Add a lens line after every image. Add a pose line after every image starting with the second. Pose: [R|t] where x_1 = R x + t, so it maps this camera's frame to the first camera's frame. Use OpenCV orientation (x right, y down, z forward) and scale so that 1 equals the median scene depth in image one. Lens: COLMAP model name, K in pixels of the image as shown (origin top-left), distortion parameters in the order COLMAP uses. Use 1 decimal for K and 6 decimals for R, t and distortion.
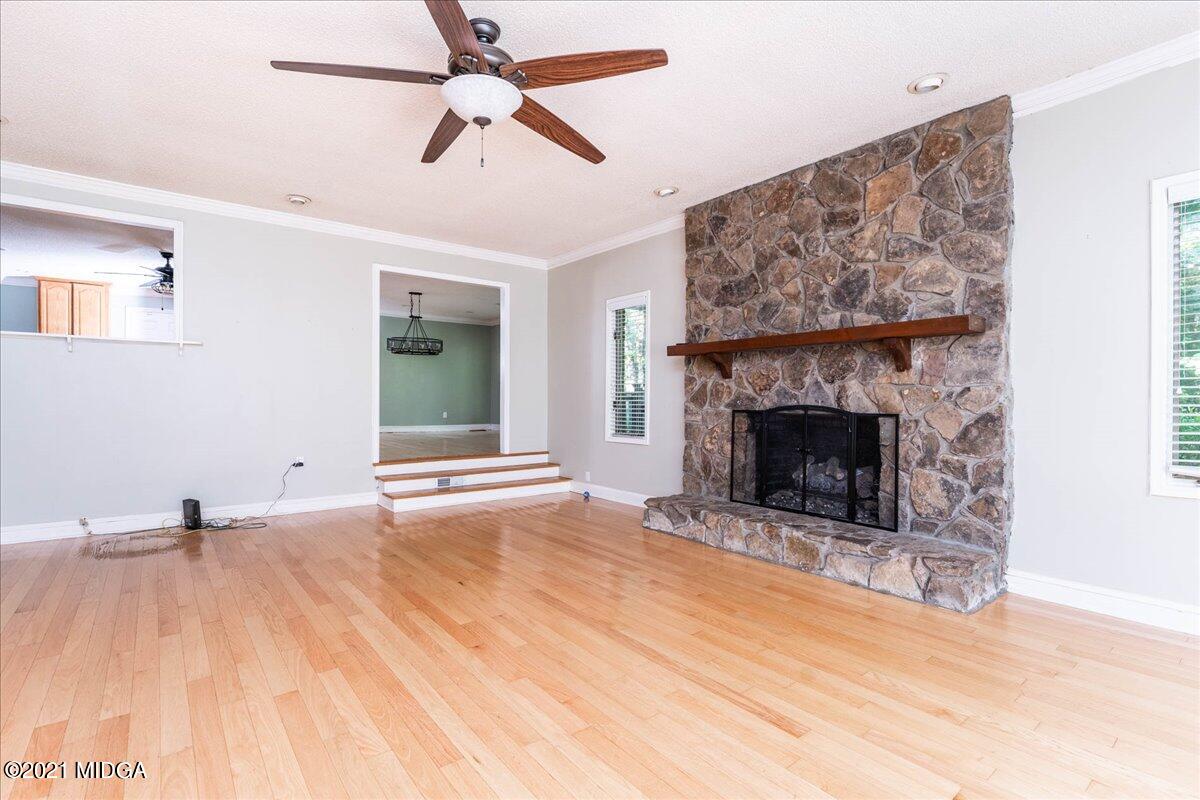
lens RADIAL K [[549.9, 0, 588.9], [0, 549.9, 399.3], [0, 0, 1]] dist [-0.002455, 0.000190]
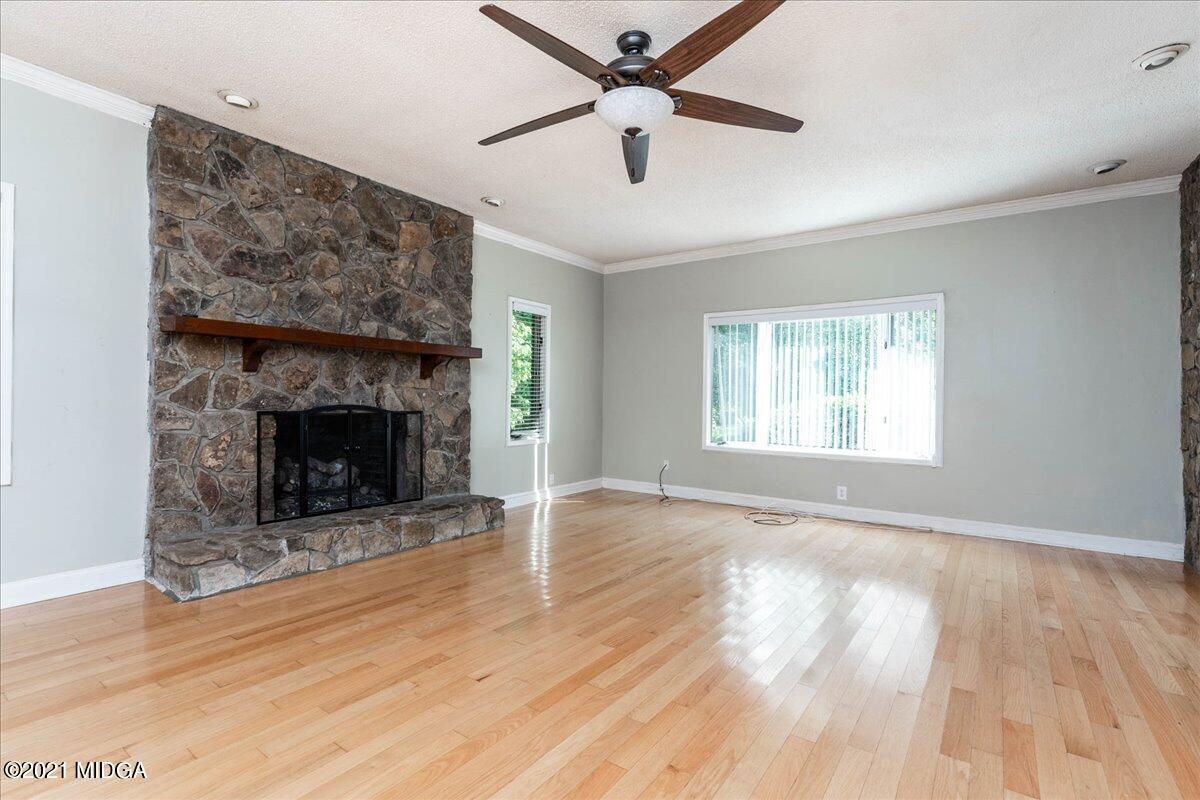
lens RADIAL K [[549.9, 0, 588.9], [0, 549.9, 399.3], [0, 0, 1]] dist [-0.002455, 0.000190]
pose [[-0.258174, -0.003588, 0.966092, -0.736658], [-0.013736, 0.999906, 0.000042, -0.006267], [-0.966001, -0.013260, -0.258199, 0.849608]]
